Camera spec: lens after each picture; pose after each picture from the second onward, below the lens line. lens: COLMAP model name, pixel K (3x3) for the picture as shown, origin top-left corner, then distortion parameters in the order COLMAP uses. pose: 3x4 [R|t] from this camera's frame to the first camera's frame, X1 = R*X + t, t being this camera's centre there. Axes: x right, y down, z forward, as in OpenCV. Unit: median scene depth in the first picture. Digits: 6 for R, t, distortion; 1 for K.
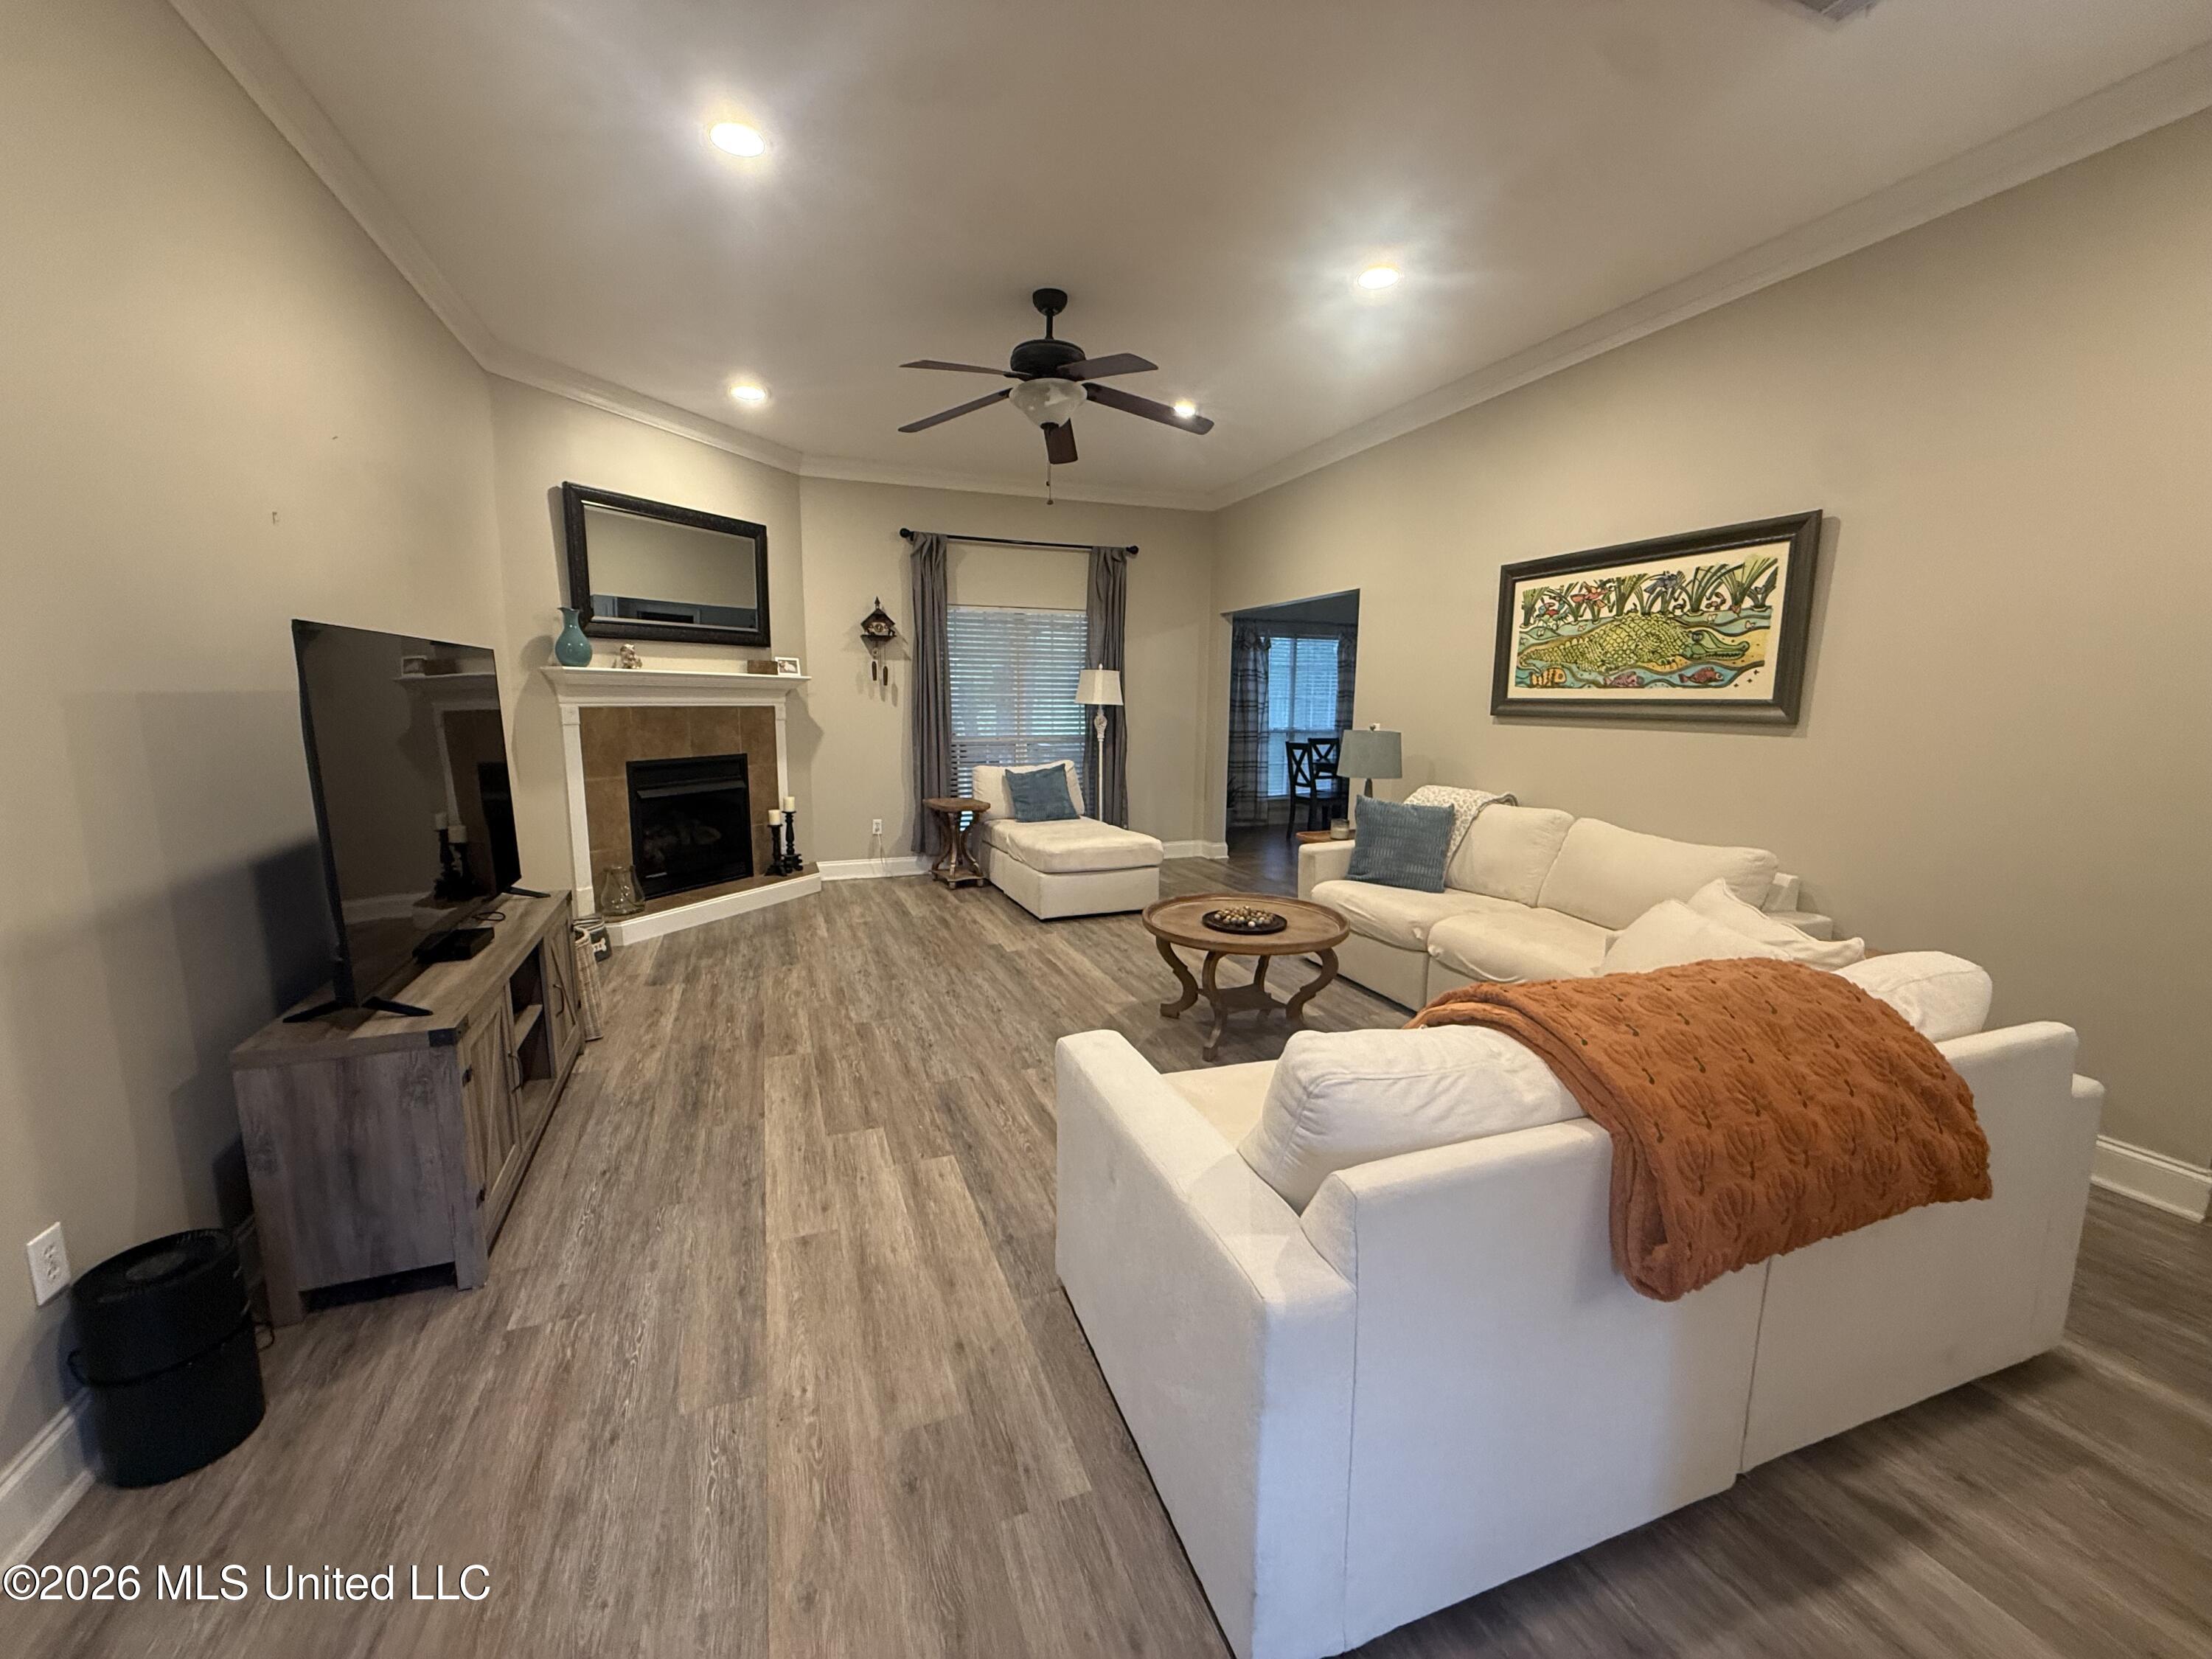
lens RADIAL K [[880.4, 0, 1104.7], [0, 880.4, 833.8], [0, 0, 1]] dist [-0.002191, 0.000236]
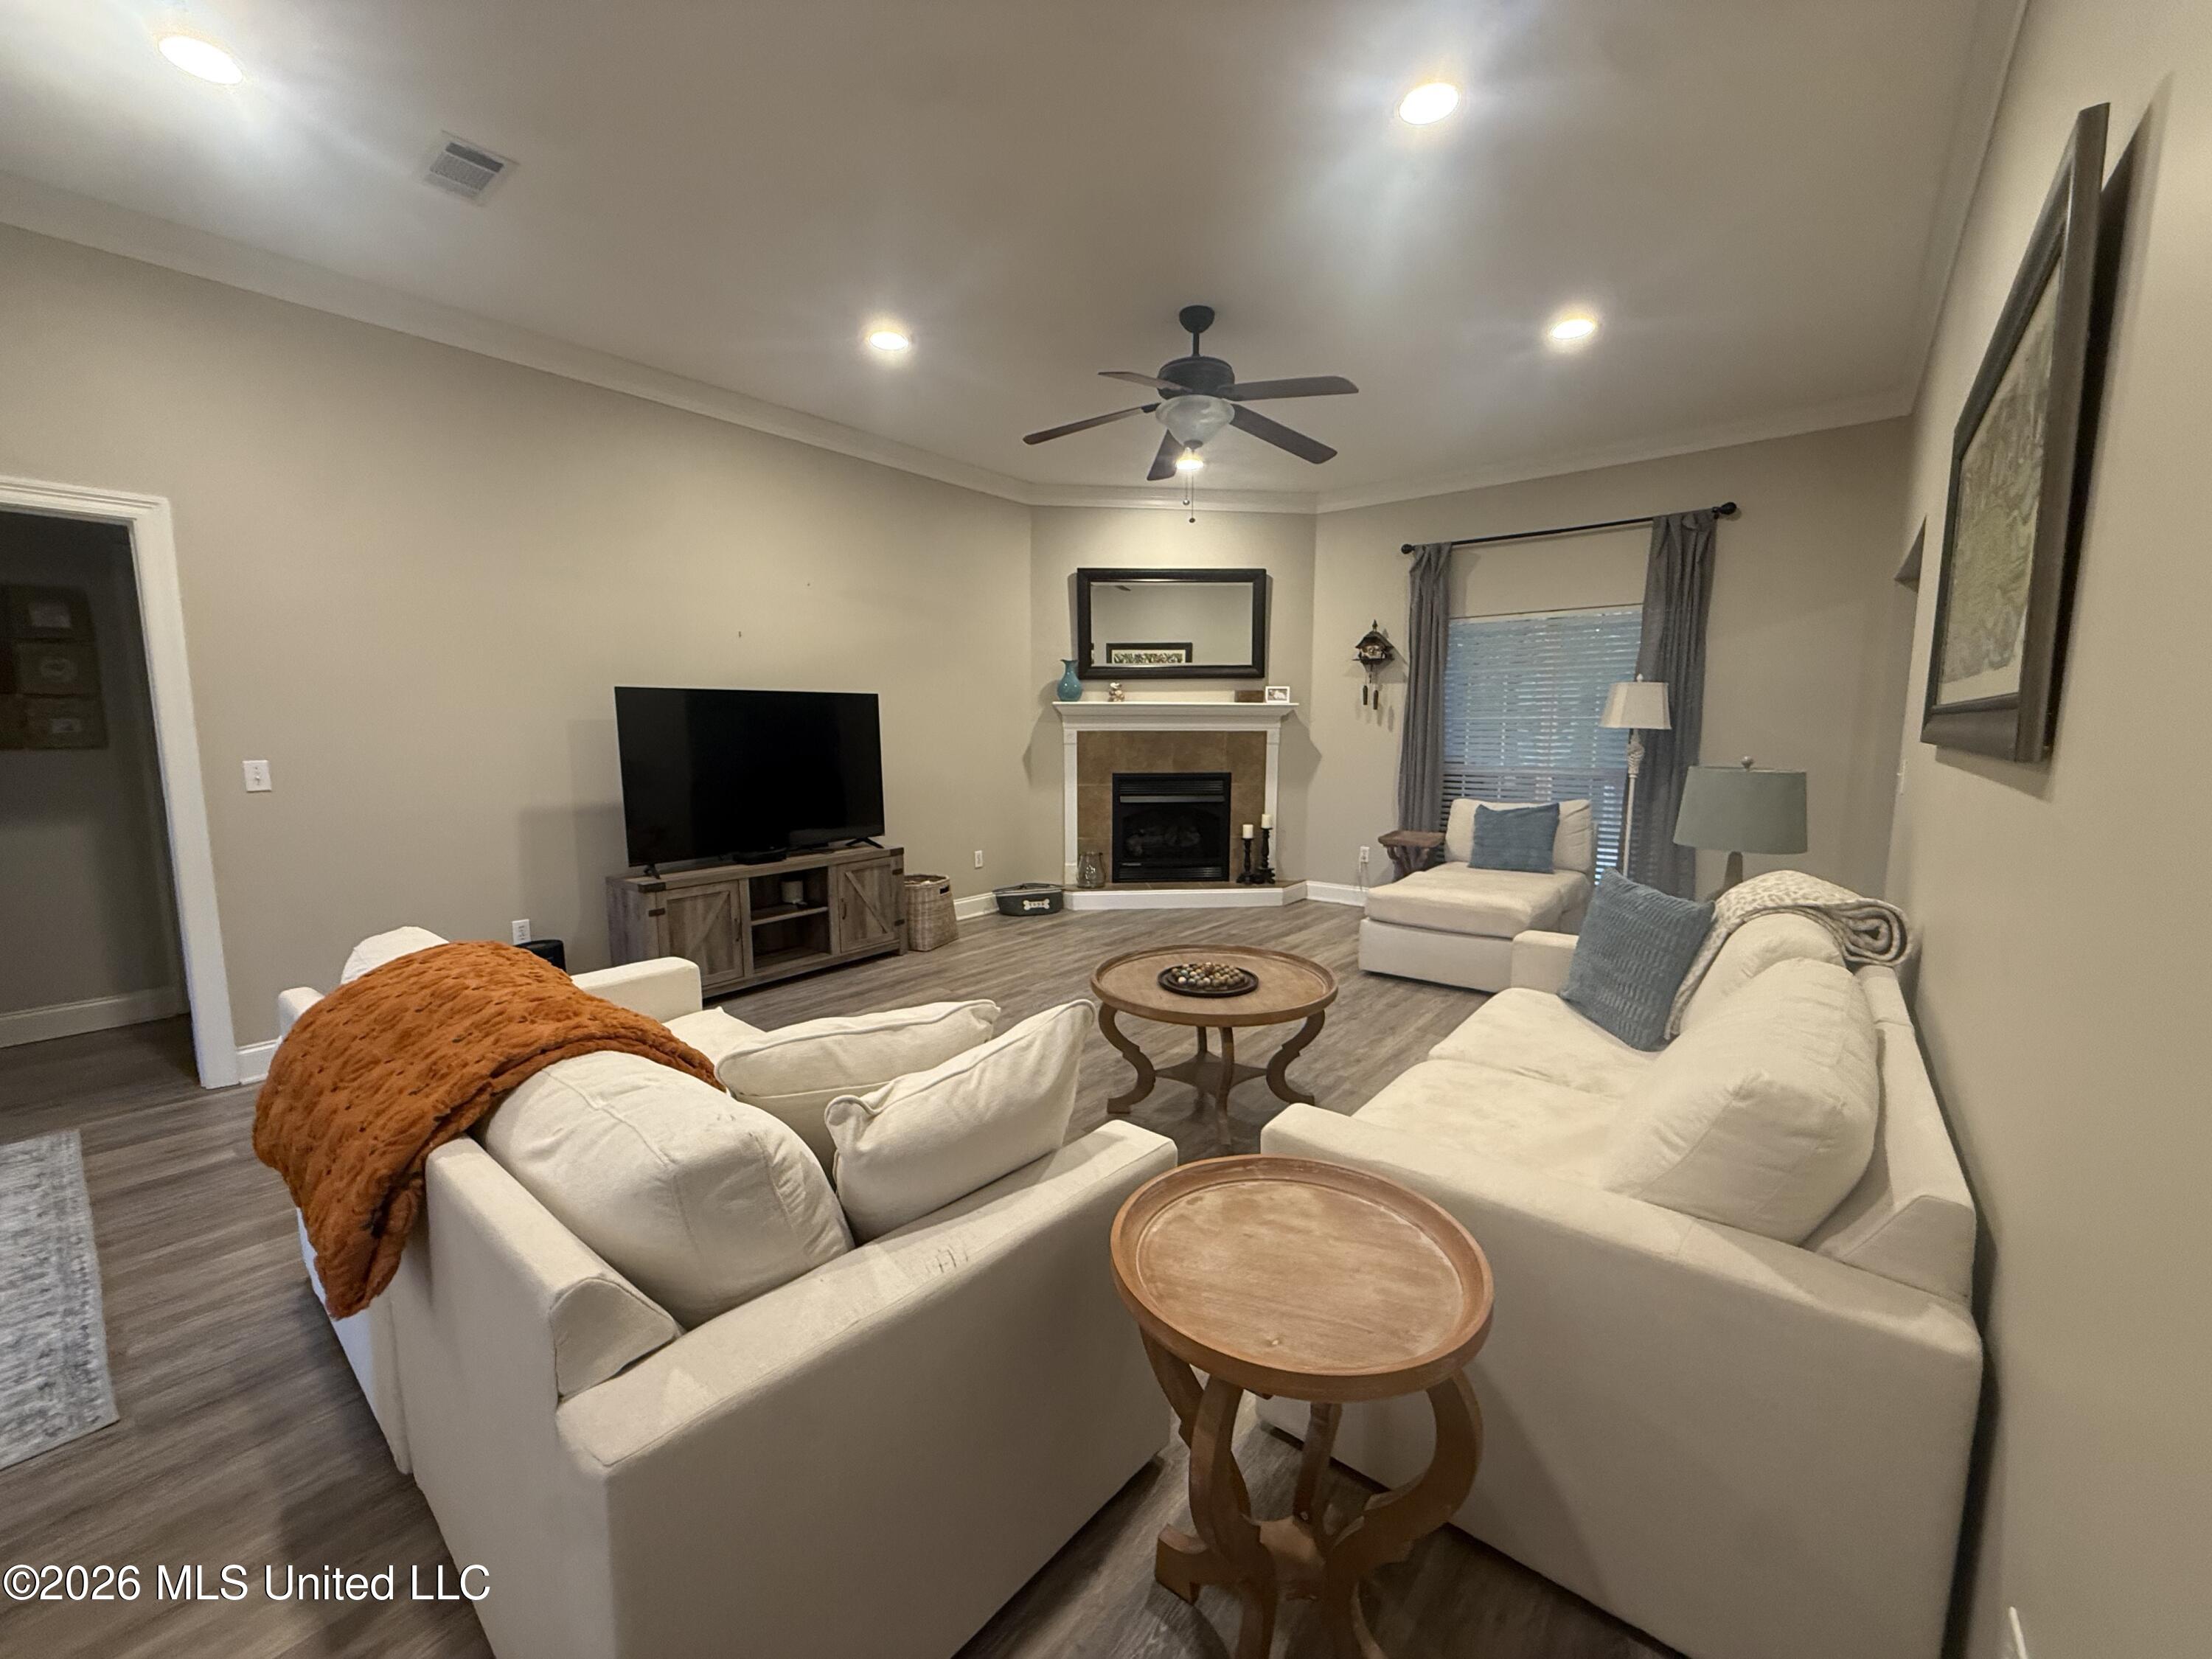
lens RADIAL K [[880.4, 0, 1095.3], [0, 880.4, 830.3], [0, 0, 1]] dist [-0.002191, 0.000236]
pose [[0.494578, 0.094769, -0.863951, 0.623382], [-0.126460, 0.991306, 0.036345, -0.045543], [0.859884, 0.091280, 0.502262, 0.358752]]
